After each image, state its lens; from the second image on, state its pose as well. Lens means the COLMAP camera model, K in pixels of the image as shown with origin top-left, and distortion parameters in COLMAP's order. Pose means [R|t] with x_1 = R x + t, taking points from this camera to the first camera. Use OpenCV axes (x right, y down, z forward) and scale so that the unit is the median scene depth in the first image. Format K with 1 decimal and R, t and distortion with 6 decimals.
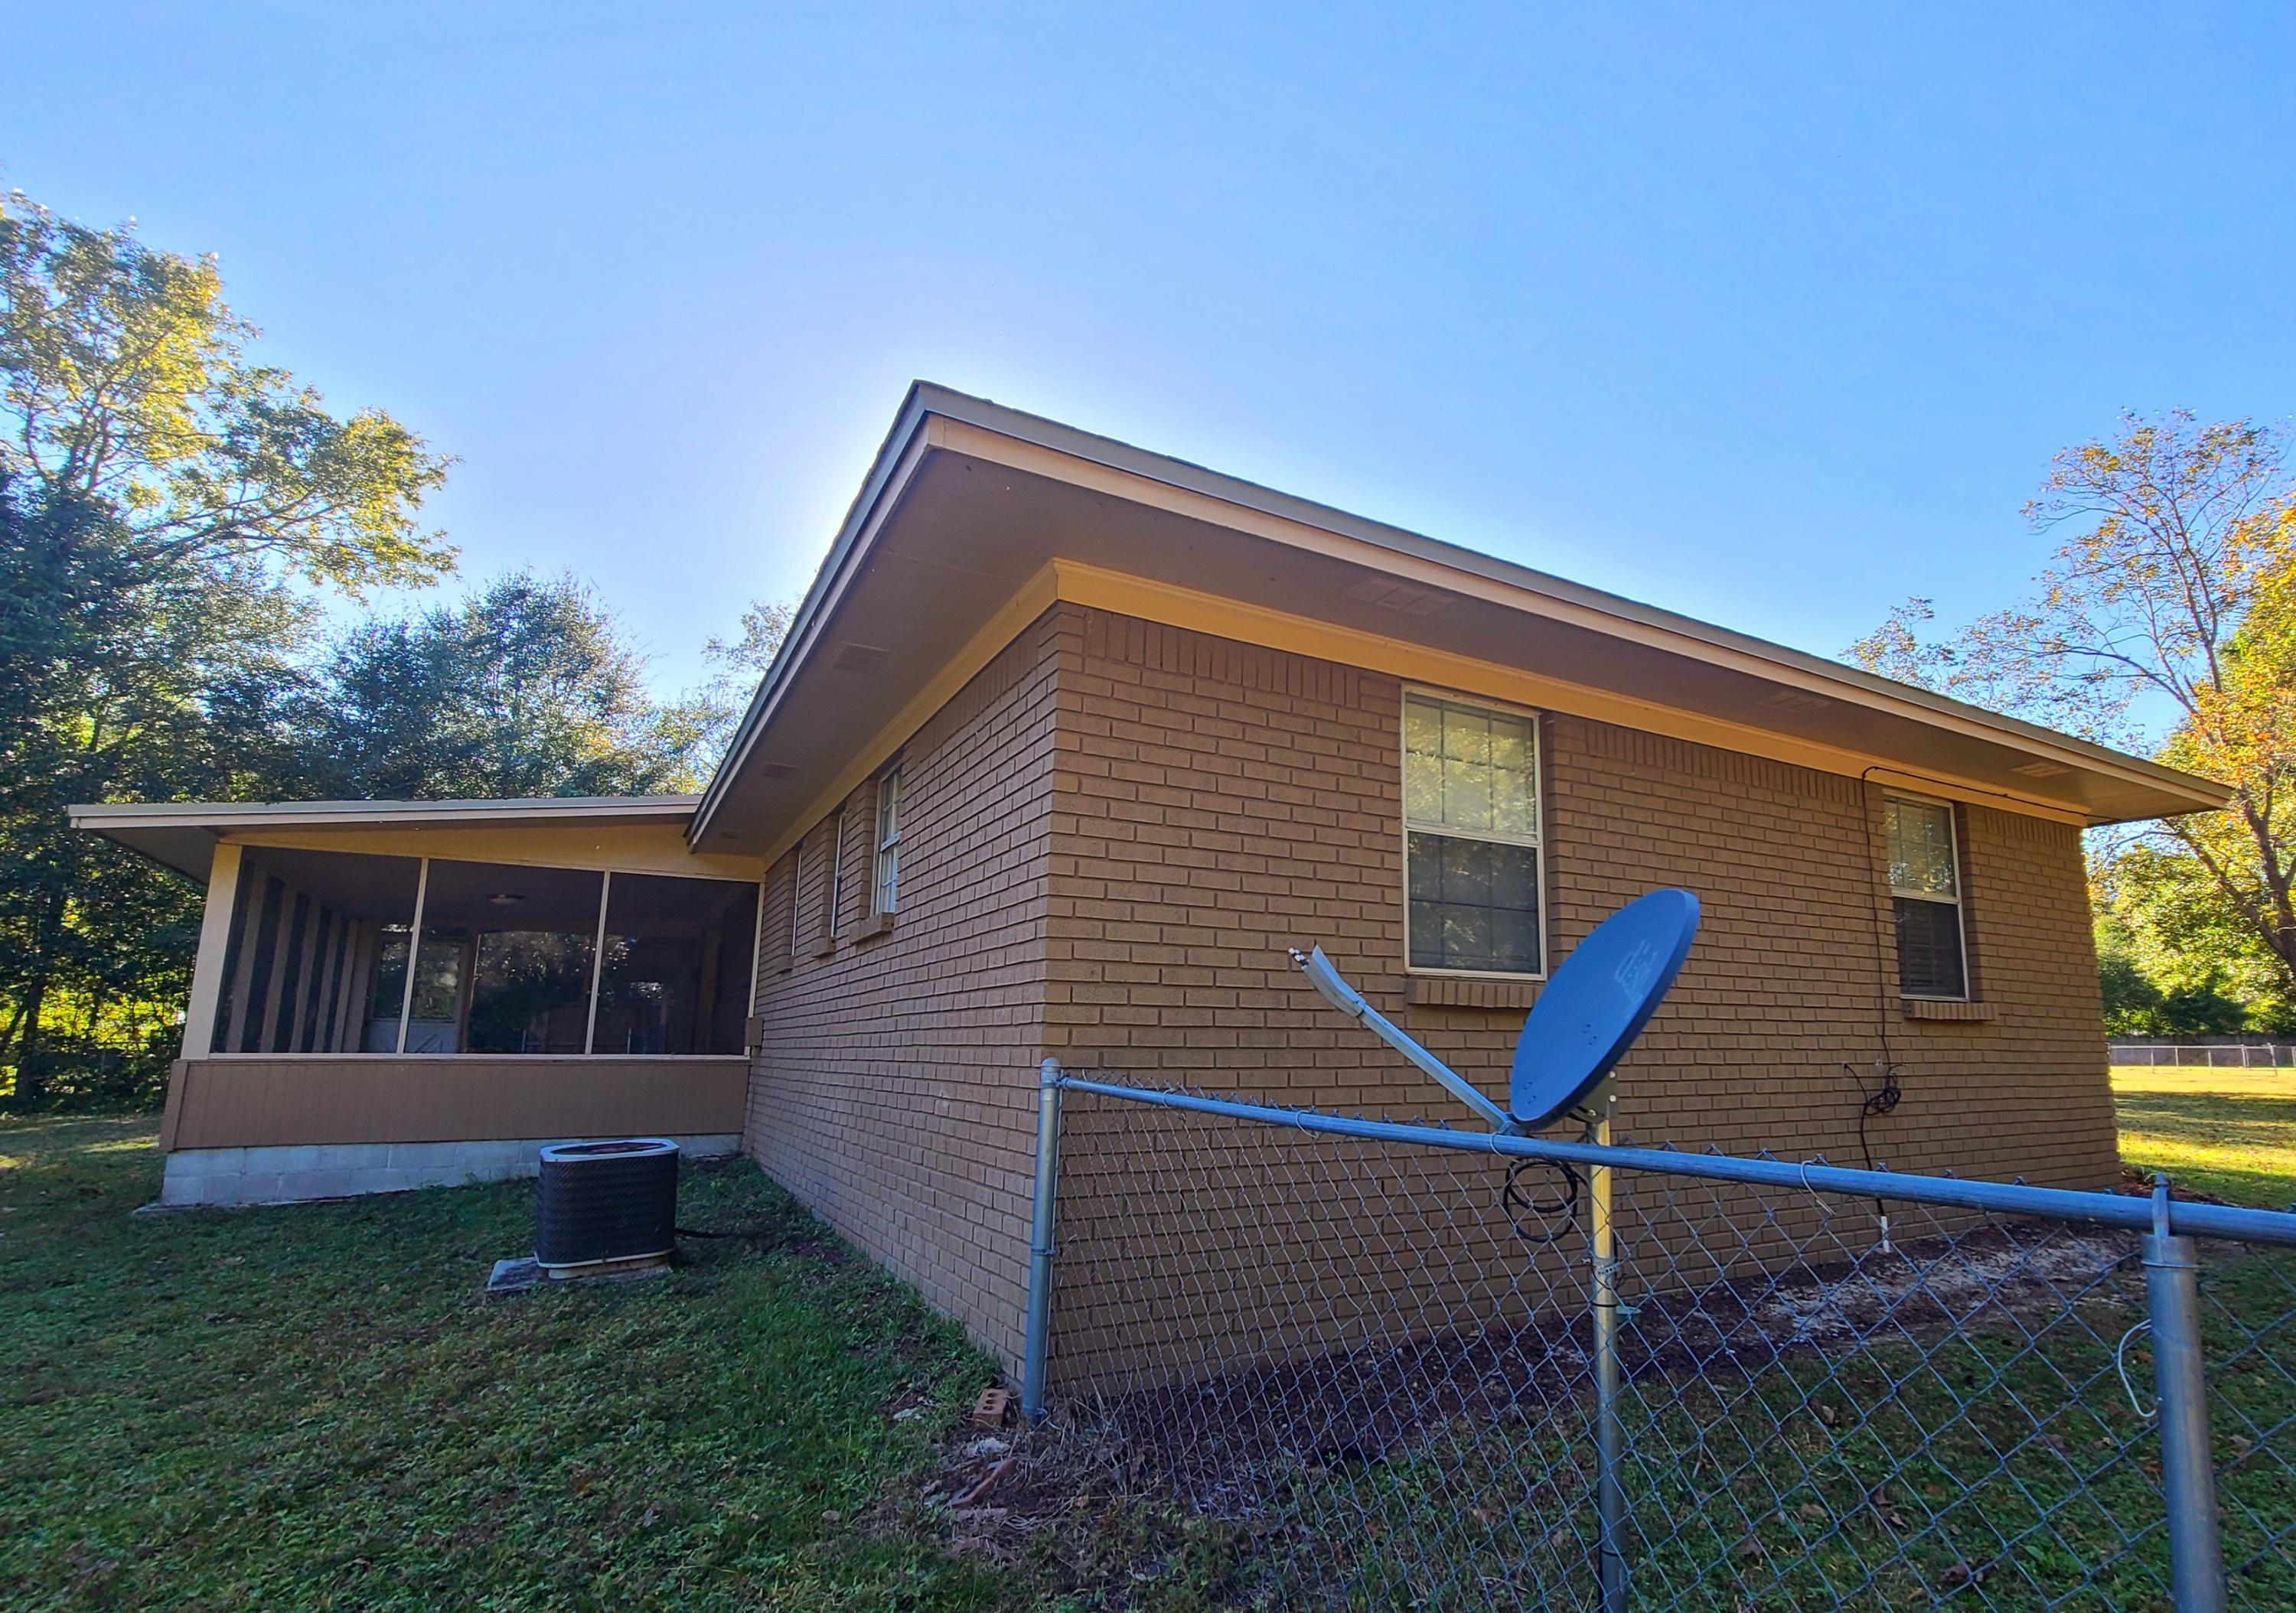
lens RADIAL K [[1179.7, 0, 1150.2], [0, 1179.7, 891.4], [0, 0, 1]] dist [-0.000119, 0.000251]
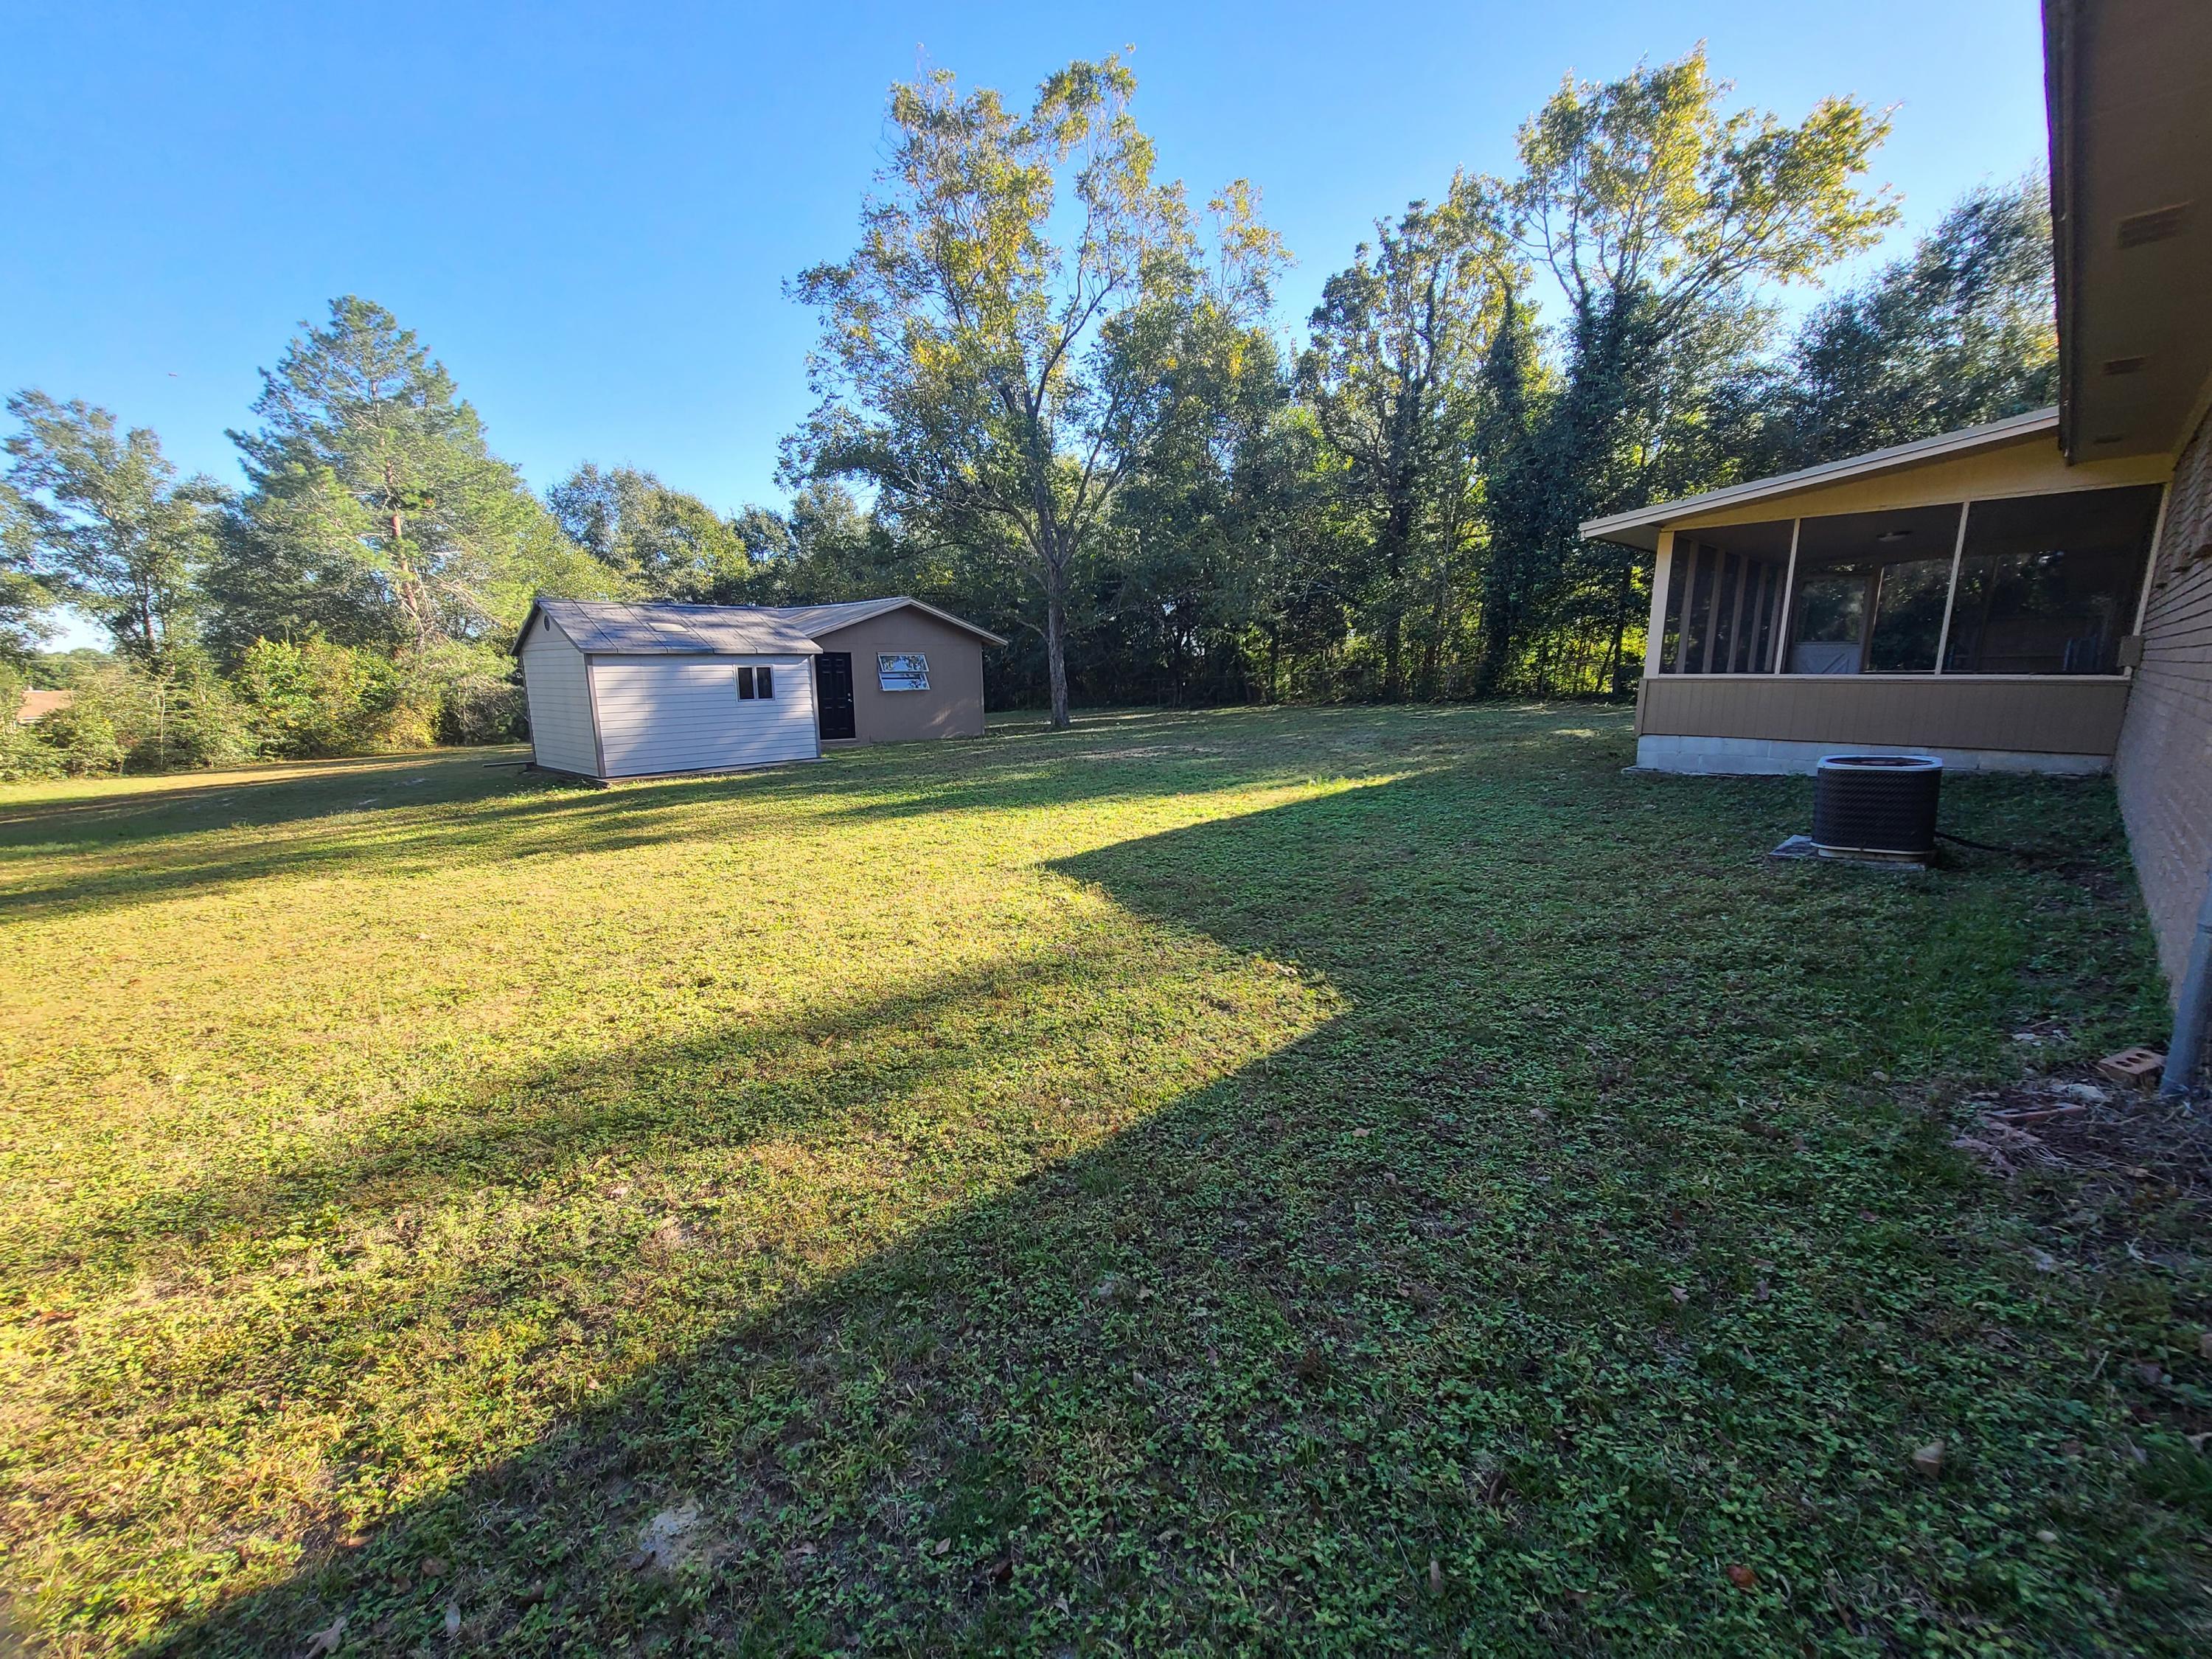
lens RADIAL K [[911.0, 0, 1102.5], [0, 911.0, 839.5], [0, 0, 1]] dist [0.001899, -0.000258]
pose [[0.200825, 0.180568, -0.962842, 0.185116], [0.159461, 0.963732, 0.213994, -0.019399], [0.966562, -0.196511, 0.164748, 0.042004]]
